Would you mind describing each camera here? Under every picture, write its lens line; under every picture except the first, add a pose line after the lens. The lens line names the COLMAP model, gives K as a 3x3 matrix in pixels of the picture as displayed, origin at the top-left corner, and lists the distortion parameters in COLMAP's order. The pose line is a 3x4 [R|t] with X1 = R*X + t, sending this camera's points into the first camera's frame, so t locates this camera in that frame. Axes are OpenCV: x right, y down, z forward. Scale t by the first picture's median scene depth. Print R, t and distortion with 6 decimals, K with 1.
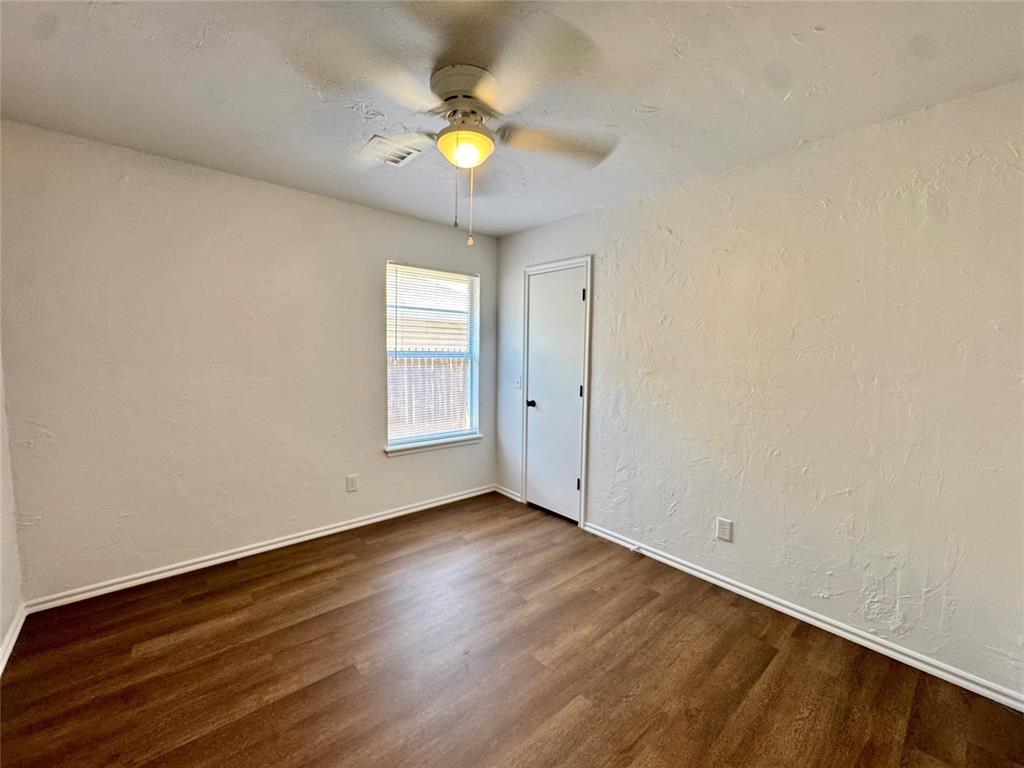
lens RADIAL K [[415.9, 0, 512.0], [0, 415.9, 384.0], [0, 0, 1]] dist [-0.017362, 0.009679]
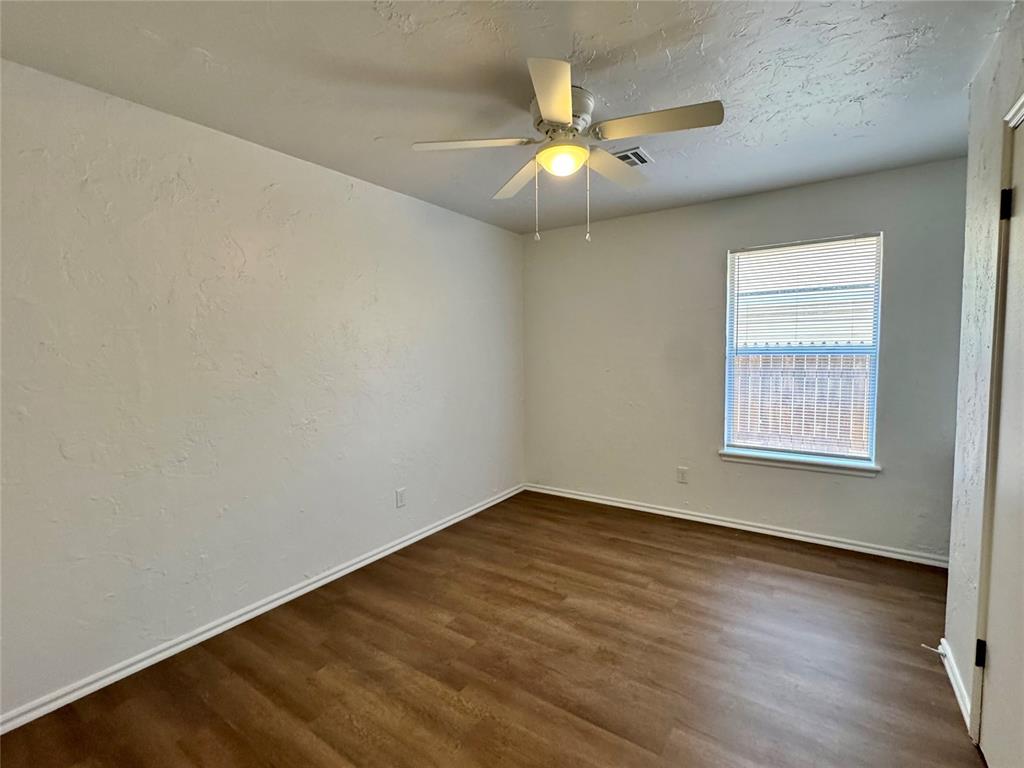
lens RADIAL K [[481.1, 0, 513.2], [0, 481.1, 379.5], [0, 0, 1]] dist [0.000583, -0.000420]
pose [[0.258975, 0.036758, -0.965184, 0.602761], [-0.064082, 0.997728, 0.020803, 0.003030], [0.963756, 0.056463, 0.260742, 0.244404]]
